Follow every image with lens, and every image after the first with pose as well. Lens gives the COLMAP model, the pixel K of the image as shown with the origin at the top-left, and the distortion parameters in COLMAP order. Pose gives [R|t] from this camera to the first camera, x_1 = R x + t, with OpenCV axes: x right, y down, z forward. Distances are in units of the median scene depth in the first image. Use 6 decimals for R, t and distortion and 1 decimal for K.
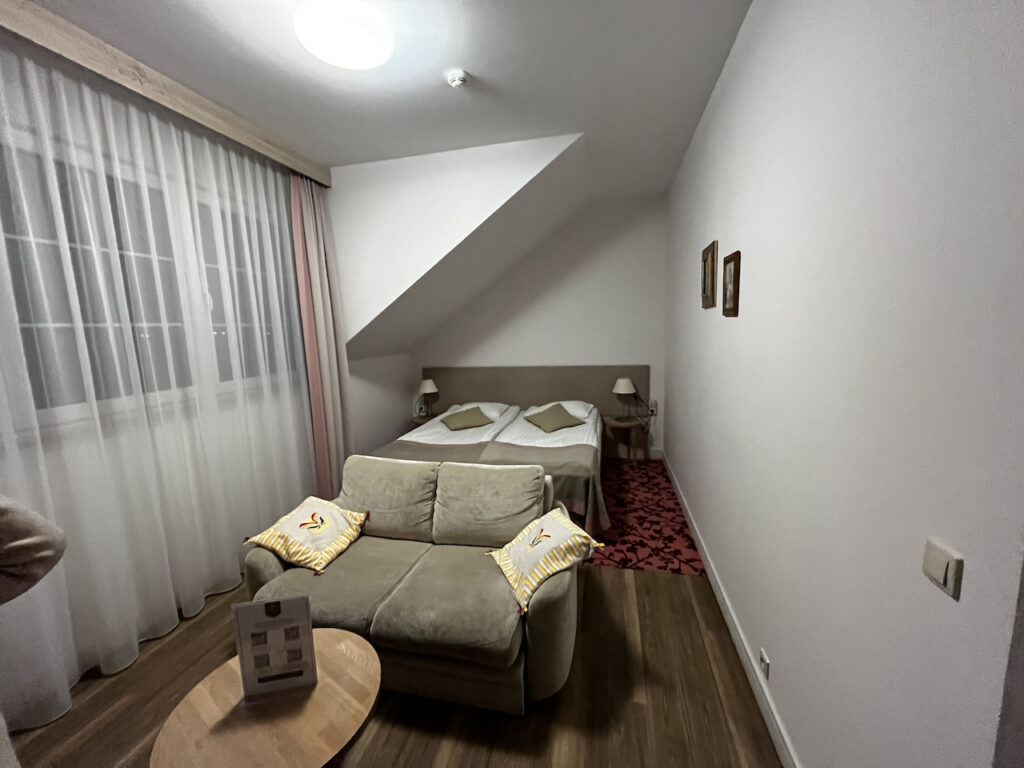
lens RADIAL K [[412.1, 0, 512.5], [0, 412.1, 386.2], [0, 0, 1]] dist [-0.000294, 0.000075]
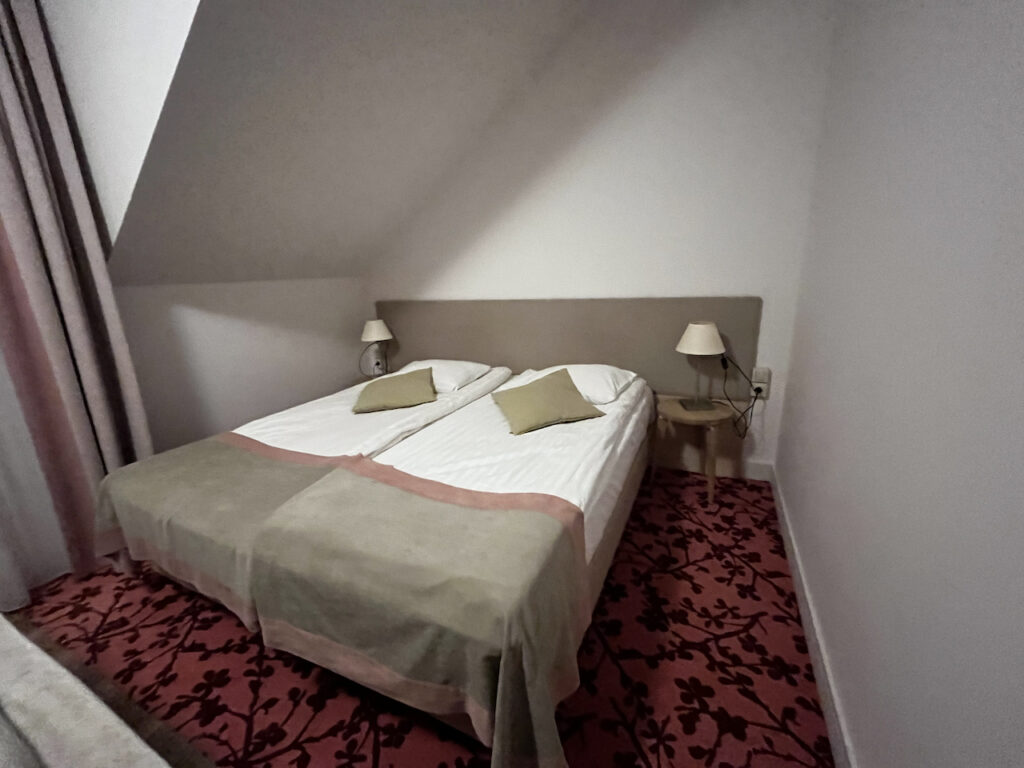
lens RADIAL K [[412.1, 0, 509.9], [0, 412.1, 383.8], [0, 0, 1]] dist [-0.000294, 0.000075]
pose [[0.975021, 0.052036, -0.215933, 0.156068], [-0.022844, 0.990507, 0.135548, -0.009723], [0.220936, -0.127229, 0.966954, 0.461243]]
